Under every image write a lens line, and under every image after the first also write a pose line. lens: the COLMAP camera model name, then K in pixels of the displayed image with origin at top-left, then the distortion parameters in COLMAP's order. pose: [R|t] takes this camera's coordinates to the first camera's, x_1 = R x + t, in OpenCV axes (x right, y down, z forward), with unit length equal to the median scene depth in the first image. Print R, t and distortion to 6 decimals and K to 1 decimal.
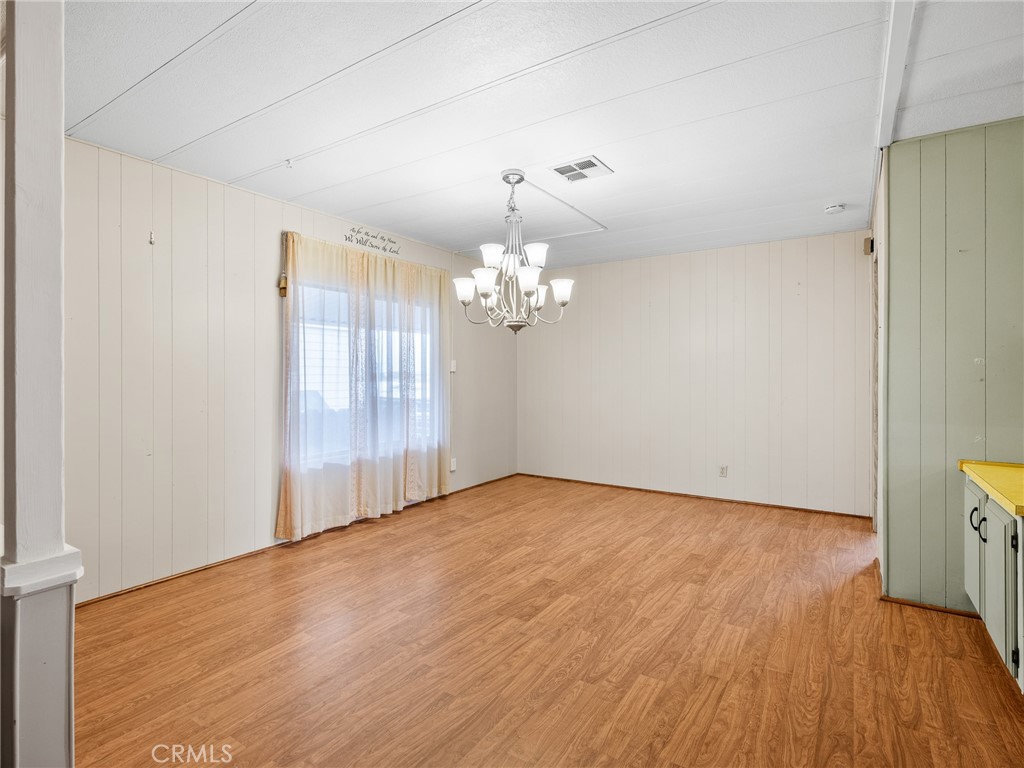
lens RADIAL K [[511.2, 0, 511.9], [0, 511.2, 375.7], [0, 0, 1]] dist [-0.003145, -0.000295]
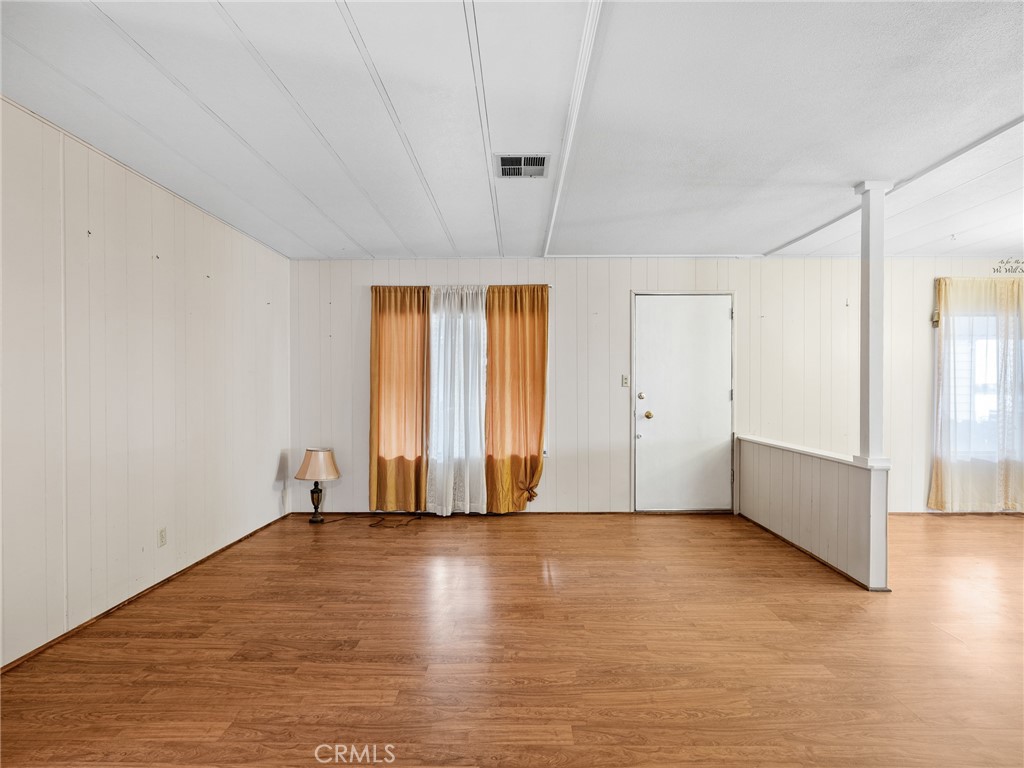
lens RADIAL K [[525.8, 0, 519.0], [0, 525.8, 390.3], [0, 0, 1]] dist [-0.001216, 0.000216]
pose [[0.543561, 0.008020, -0.839331, 0.115289], [-0.002881, 0.999966, 0.007689, 0.000719], [0.839365, -0.001762, 0.543566, -0.677931]]
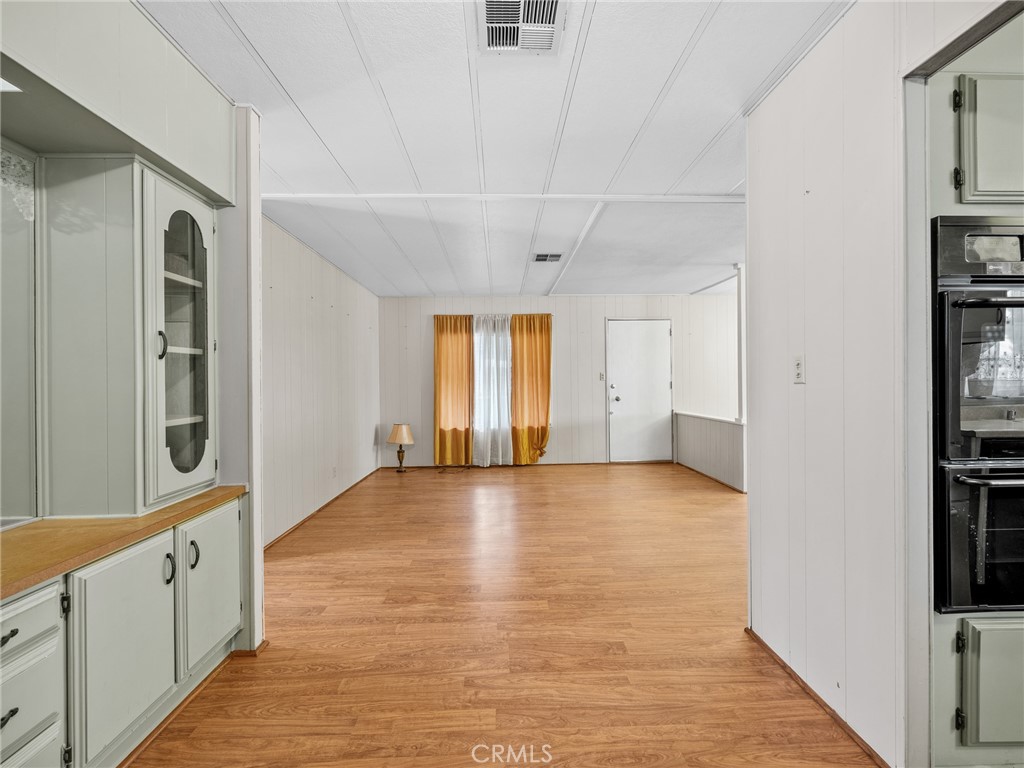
lens RADIAL K [[474.1, 0, 517.7], [0, 474.1, 383.3], [0, 0, 1]] dist [0.001369, -0.000022]
pose [[0.577866, -0.001678, -0.816130, 0.476331], [0.007469, 0.999967, 0.003233, 0.004115], [0.816098, -0.007964, 0.577859, -1.083598]]
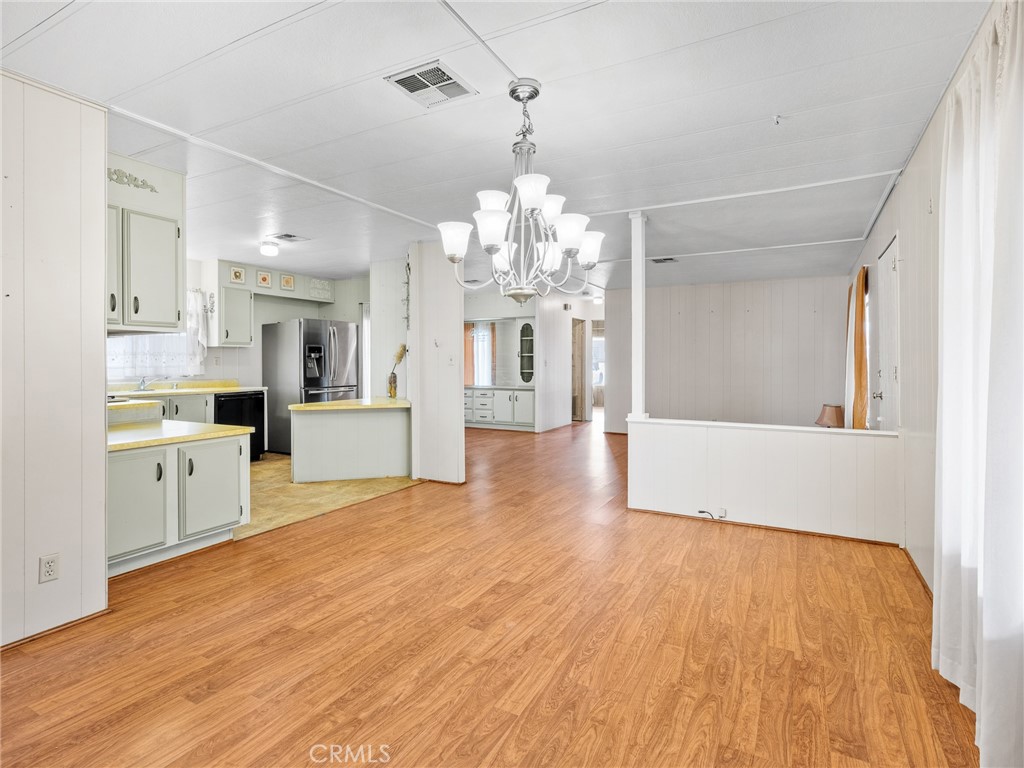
lens RADIAL K [[511.2, 0, 513.3], [0, 511.2, 363.8], [0, 0, 1]] dist [-0.003145, -0.000295]
pose [[-0.996345, 0.001251, -0.085407, 0.073425], [0.000833, 0.999987, 0.004932, -0.002128], [0.085412, 0.004843, -0.996334, 1.550625]]
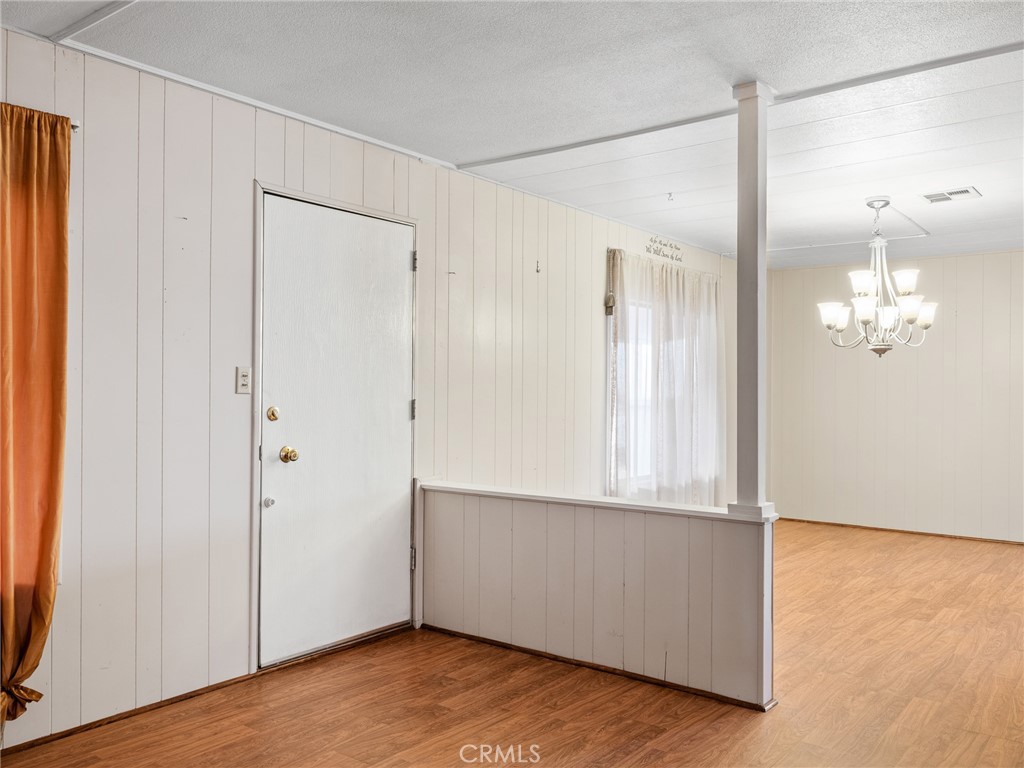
lens RADIAL K [[834.4, 0, 504.0], [0, 834.4, 385.6], [0, 0, 1]] dist [-0.000817, 0.001001]
pose [[0.996594, 0.007225, -0.082149, -0.538451], [-0.008202, 0.999900, -0.011558, 0.000506], [0.082058, 0.012193, 0.996553, -0.637245]]
